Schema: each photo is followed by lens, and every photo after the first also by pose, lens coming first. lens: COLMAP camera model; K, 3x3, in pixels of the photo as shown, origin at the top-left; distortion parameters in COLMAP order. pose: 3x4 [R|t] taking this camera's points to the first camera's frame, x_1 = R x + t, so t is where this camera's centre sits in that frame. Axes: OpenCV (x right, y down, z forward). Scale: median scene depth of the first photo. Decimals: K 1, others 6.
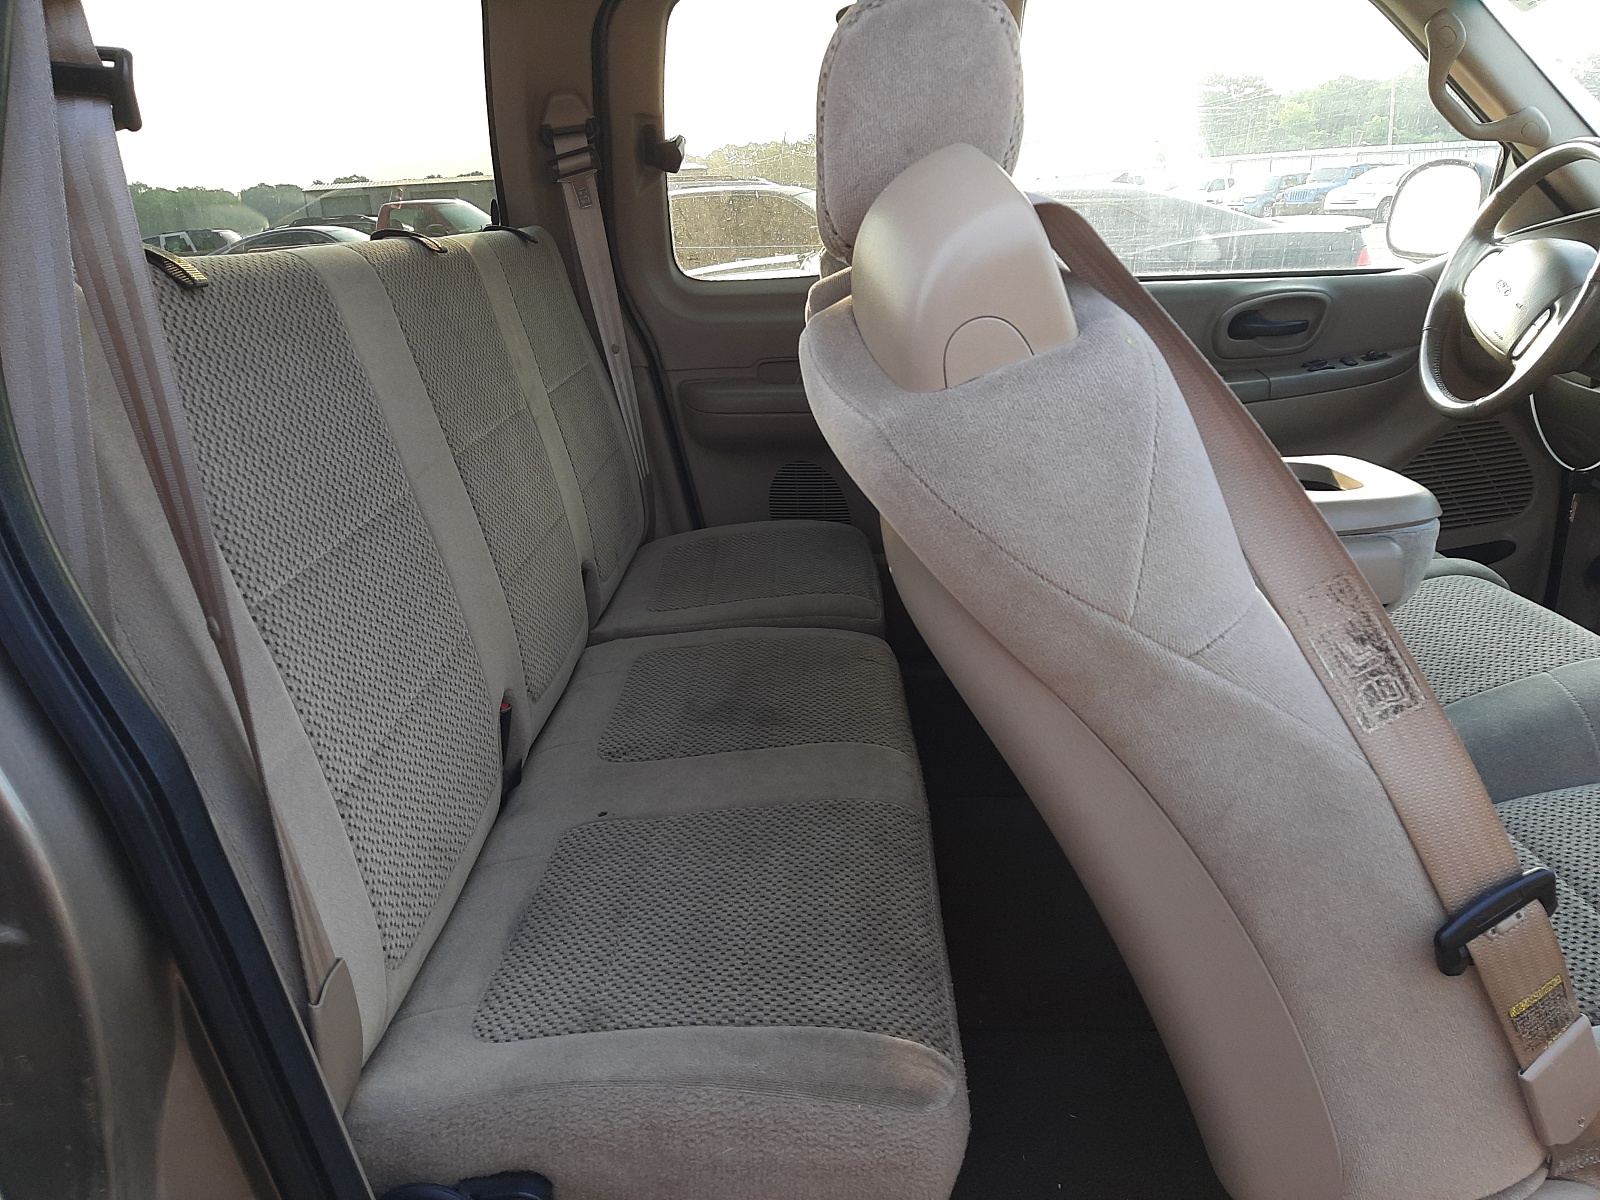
lens RADIAL K [[1211.7, 0, 800.0], [0, 1211.7, 600.0], [0, 0, 1]] dist [0.044850, -0.098722]
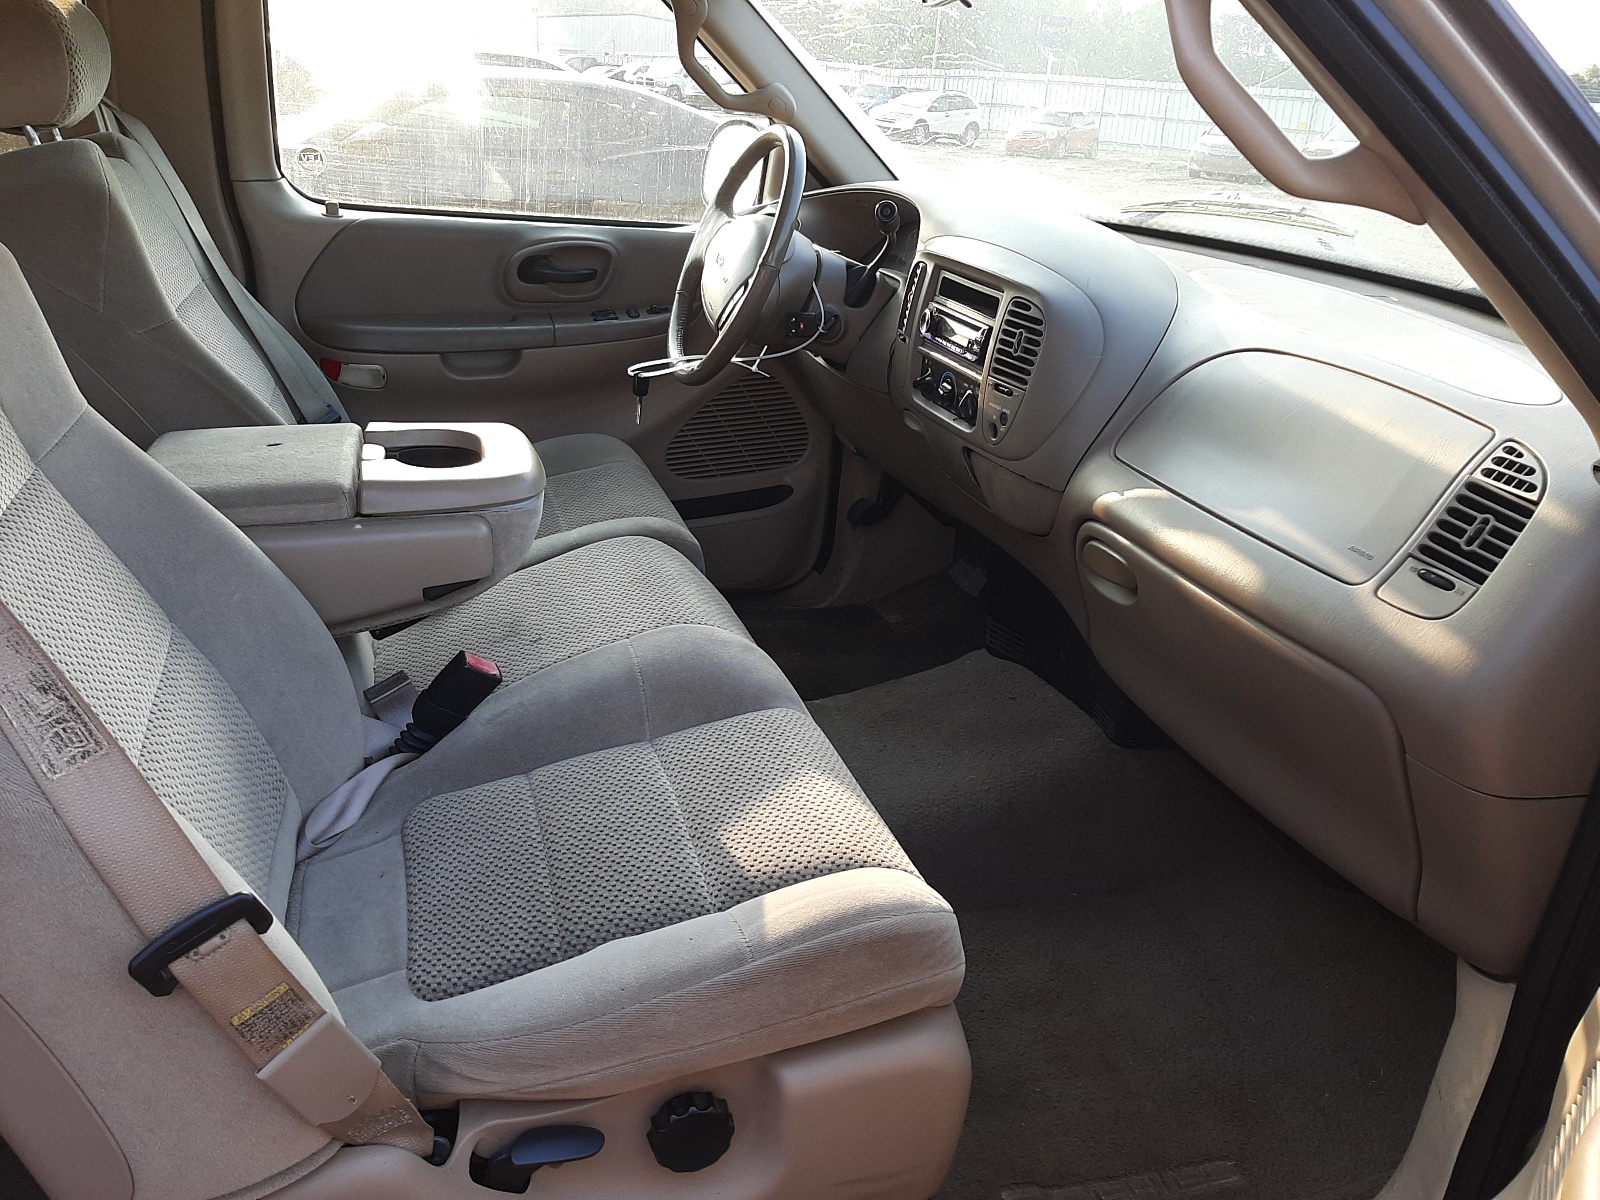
lens RADIAL K [[1211.7, 0, 800.0], [0, 1211.7, 600.0], [0, 0, 1]] dist [0.044850, -0.098722]
pose [[0.949645, -0.017296, 0.312849, 0.743705], [-0.012666, 0.995540, 0.093485, -0.144847], [-0.313071, -0.092740, 0.945191, -0.154234]]
